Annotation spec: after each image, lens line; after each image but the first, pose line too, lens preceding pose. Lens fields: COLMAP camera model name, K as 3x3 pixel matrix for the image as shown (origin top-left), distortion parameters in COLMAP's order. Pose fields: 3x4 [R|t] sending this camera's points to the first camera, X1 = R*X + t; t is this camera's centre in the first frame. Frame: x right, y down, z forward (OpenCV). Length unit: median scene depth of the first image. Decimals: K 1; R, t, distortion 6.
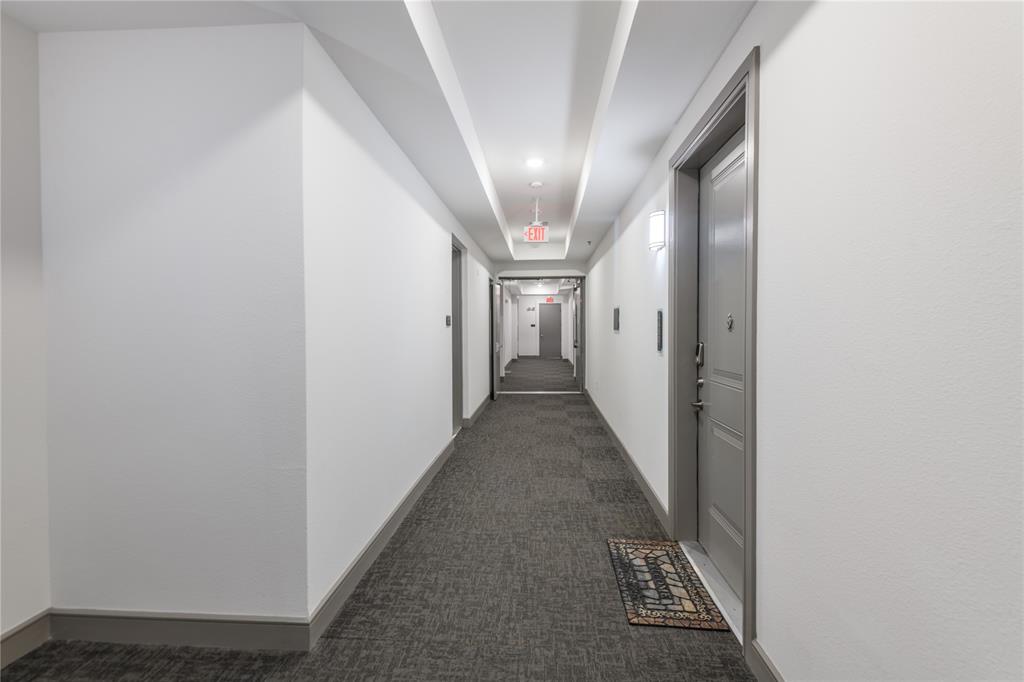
lens RADIAL K [[399.4, 0, 511.7], [0, 399.4, 334.7], [0, 0, 1]] dist [0.008361, -0.000700]
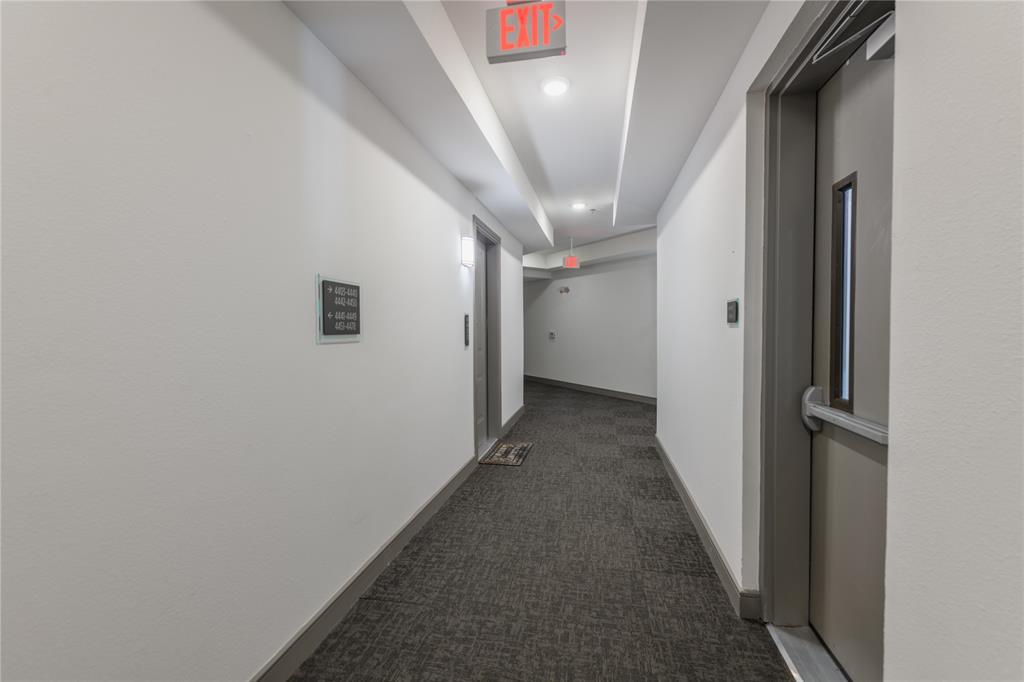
lens RADIAL K [[399.4, 0, 519.1], [0, 399.4, 337.4], [0, 0, 1]] dist [0.008361, -0.000700]
pose [[-0.992709, 0.004683, 0.120448, 0.043833], [0.010256, 0.998903, 0.045690, -0.039059], [-0.120102, 0.046592, -0.991668, 2.010219]]
